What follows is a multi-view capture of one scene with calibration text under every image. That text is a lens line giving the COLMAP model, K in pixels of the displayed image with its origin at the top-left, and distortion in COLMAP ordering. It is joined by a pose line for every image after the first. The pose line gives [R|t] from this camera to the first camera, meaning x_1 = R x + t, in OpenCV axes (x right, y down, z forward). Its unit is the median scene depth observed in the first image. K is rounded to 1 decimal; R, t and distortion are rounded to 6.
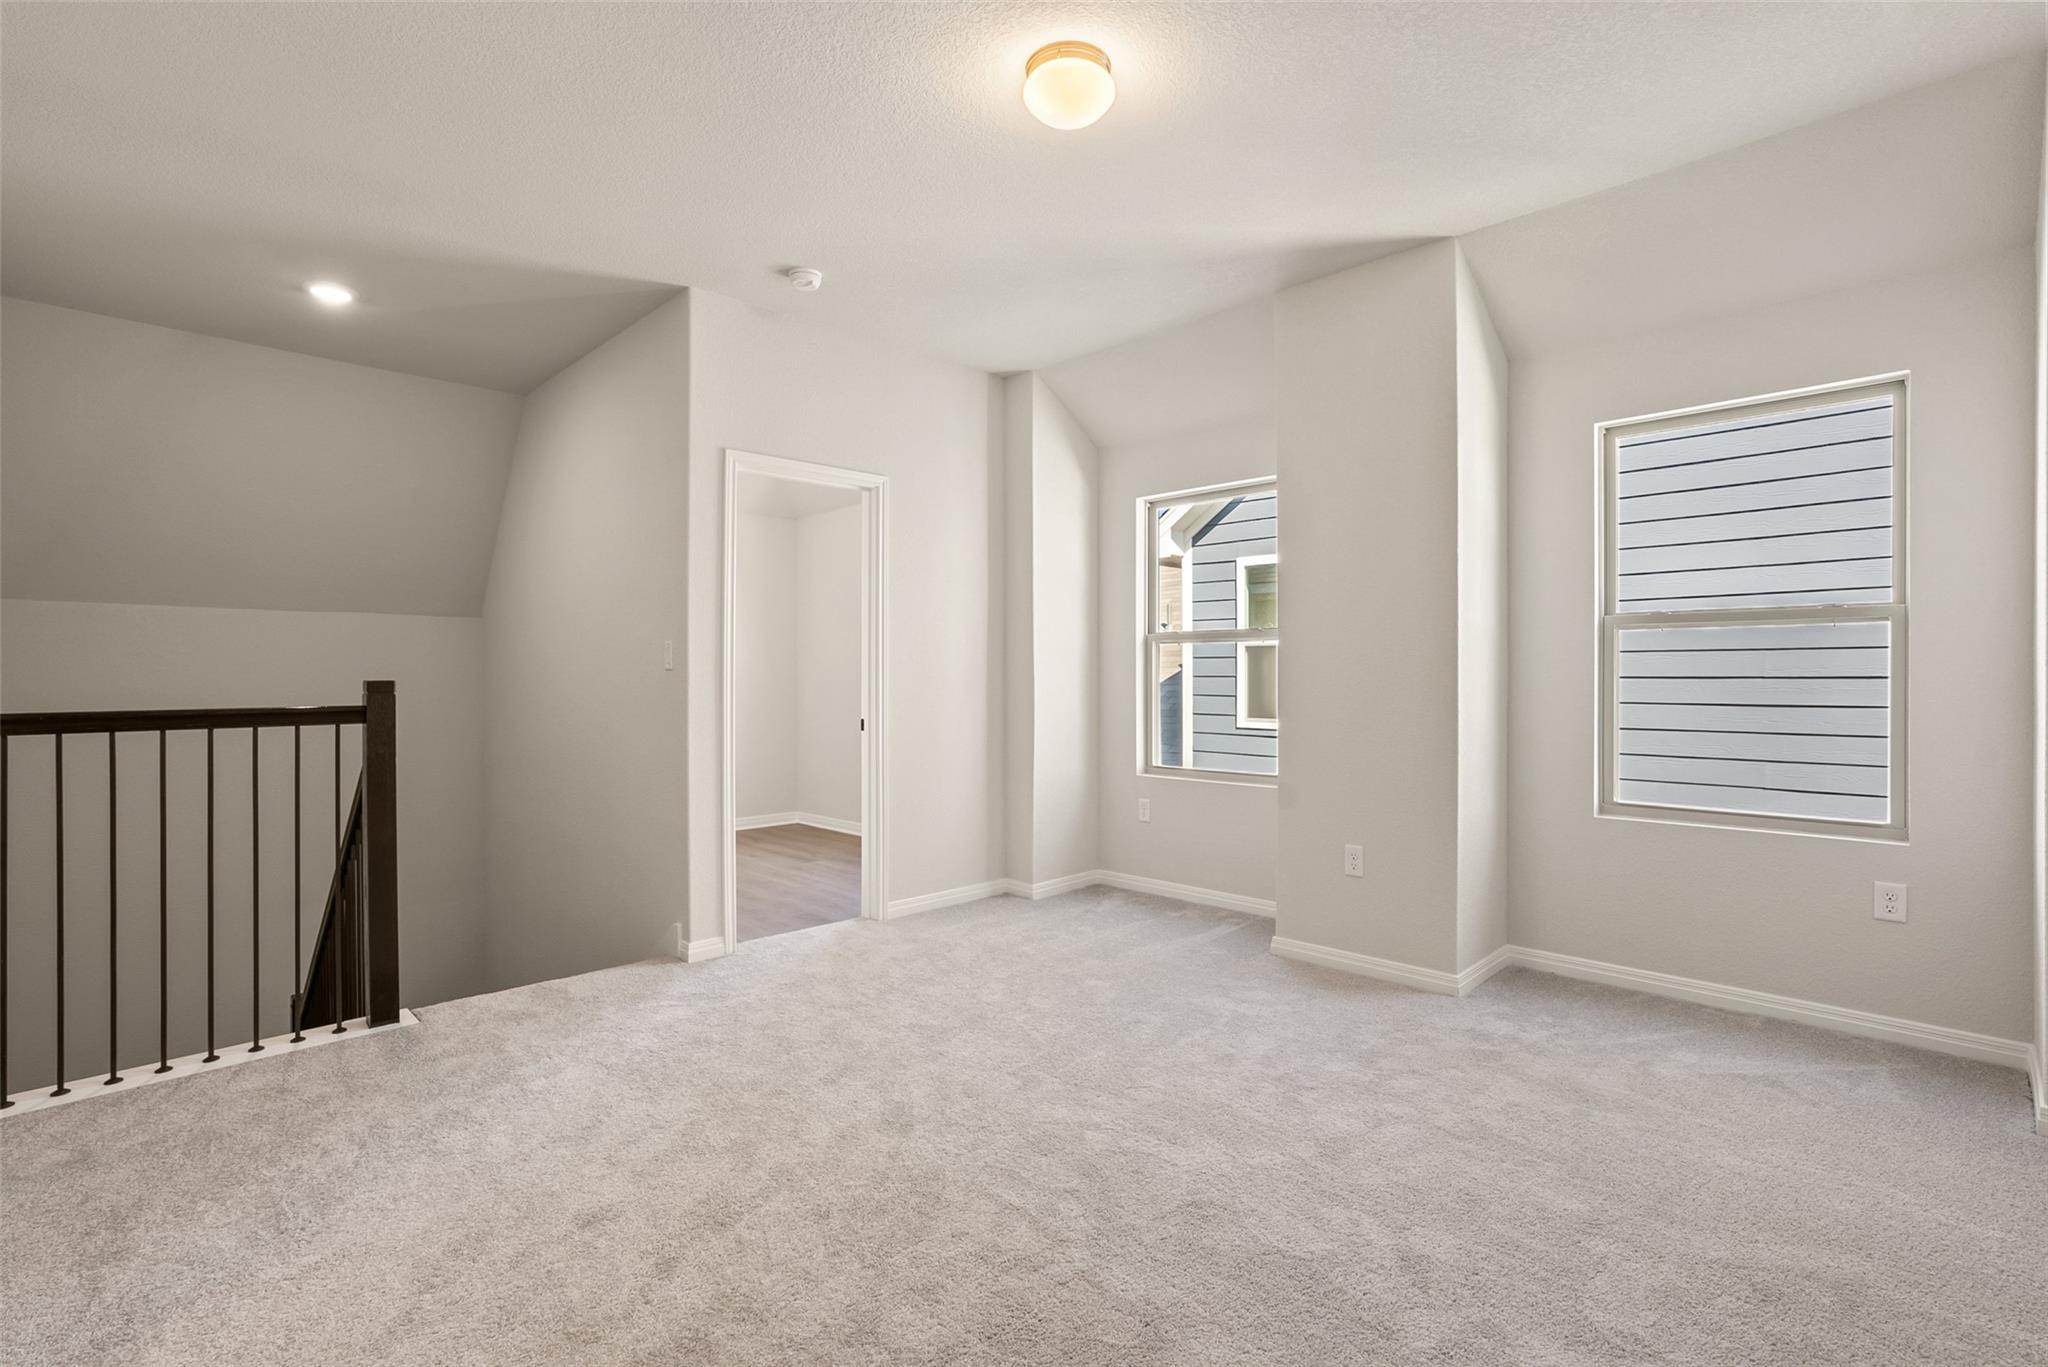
lens RADIAL K [[935.7, 0, 1016.0], [0, 935.7, 676.1], [0, 0, 1]] dist [-0.043855, 0.029947]
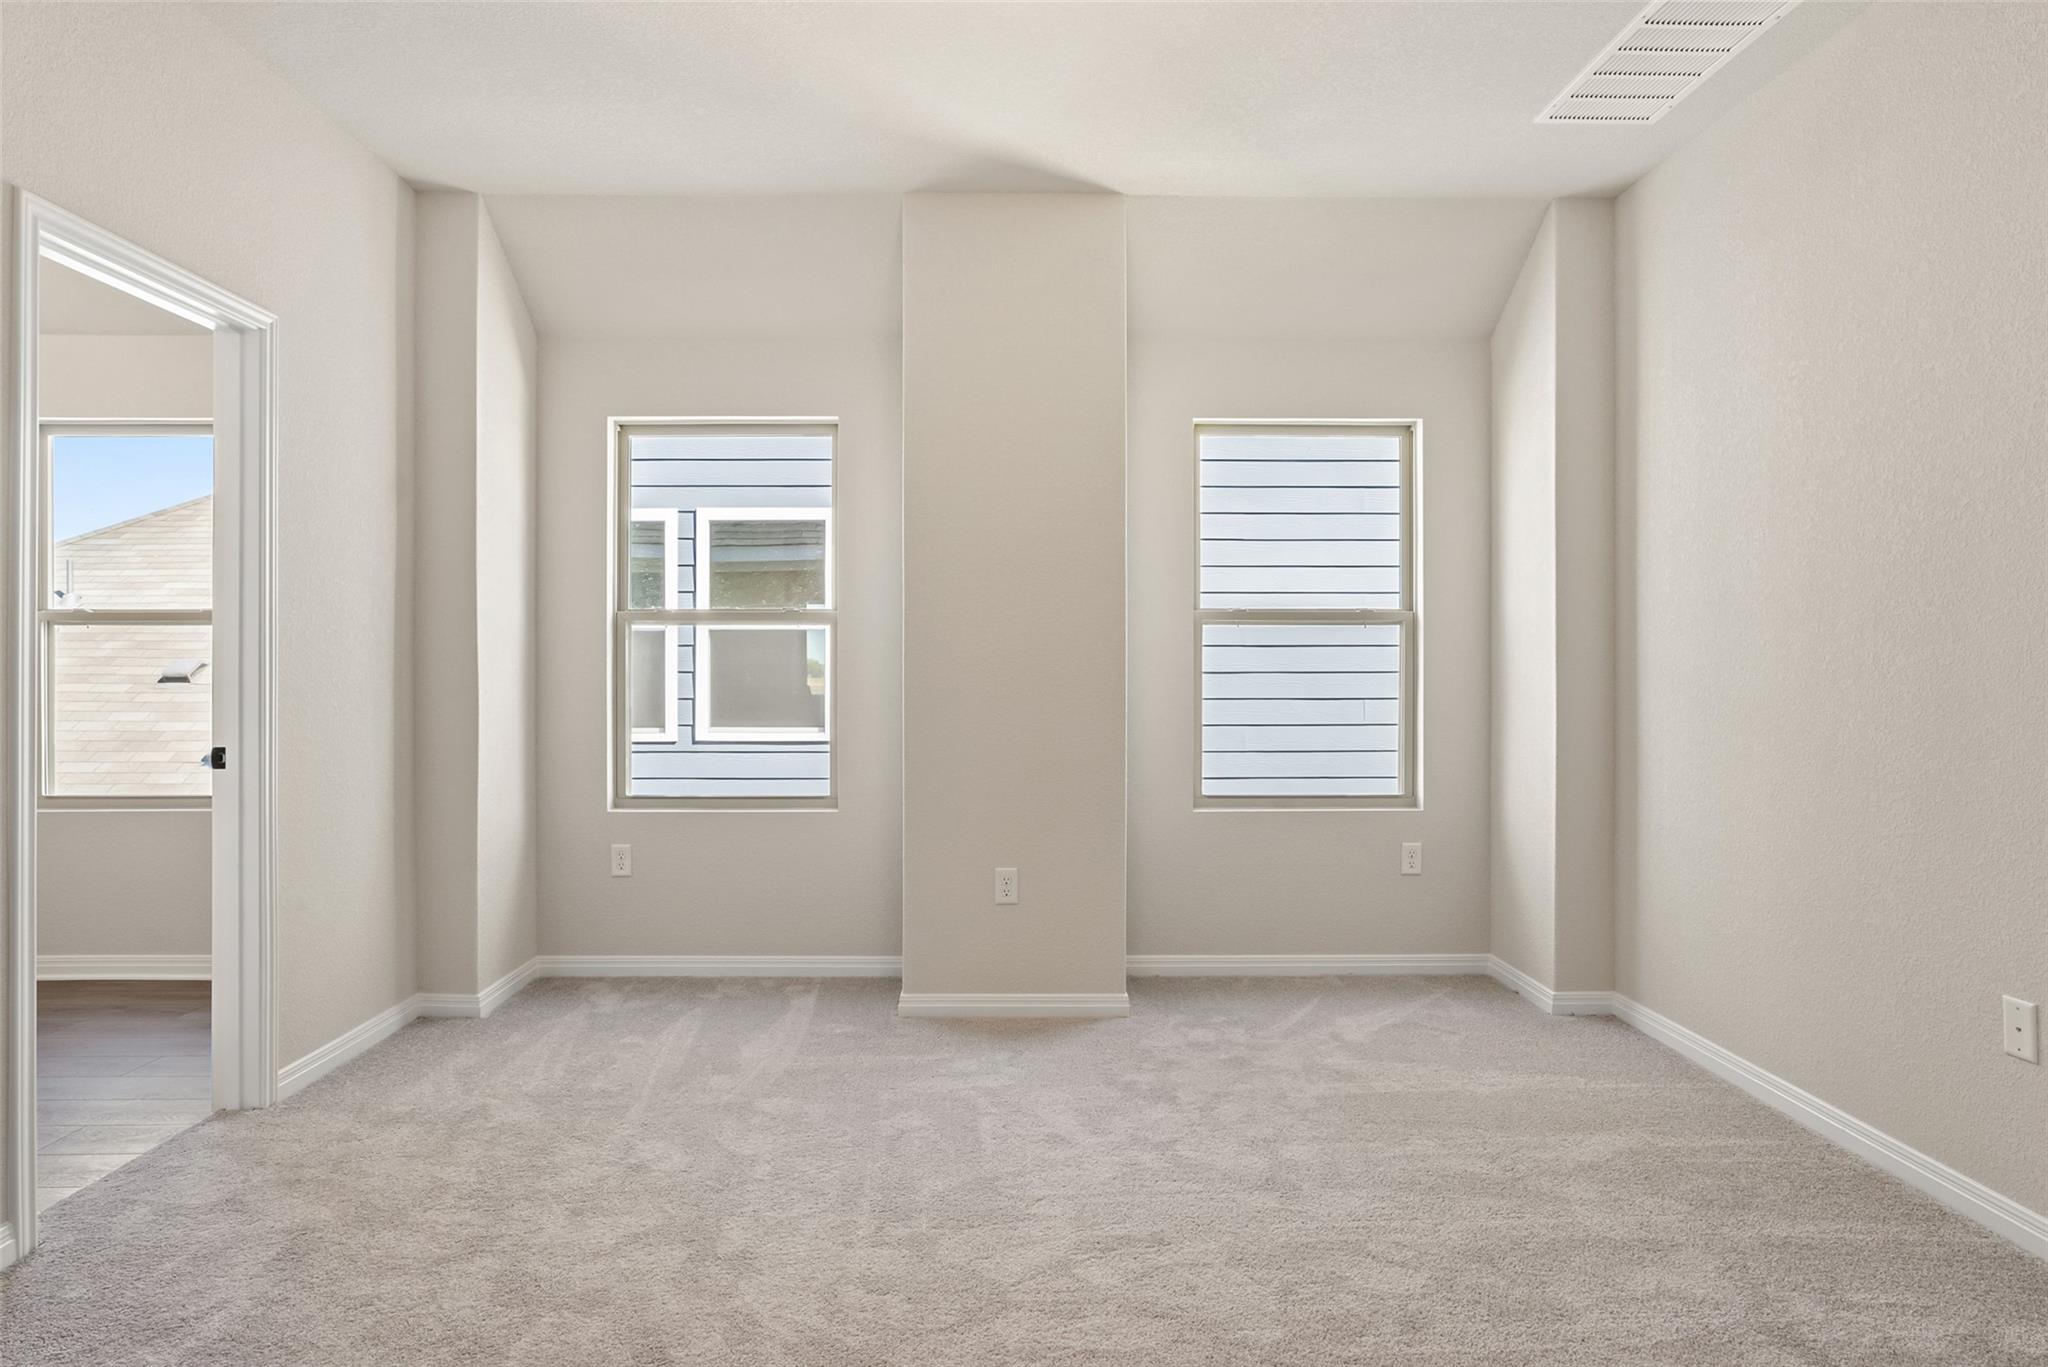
lens RADIAL K [[1180.2, 0, 1016.2], [0, 1180.2, 675.9], [0, 0, 1]] dist [-0.024964, 0.025271]
pose [[0.702629, -0.001168, 0.711555, -0.414468], [-0.000519, 0.999998, 0.002154, 0.002938], [-0.711556, -0.001883, 0.702627, 0.236620]]
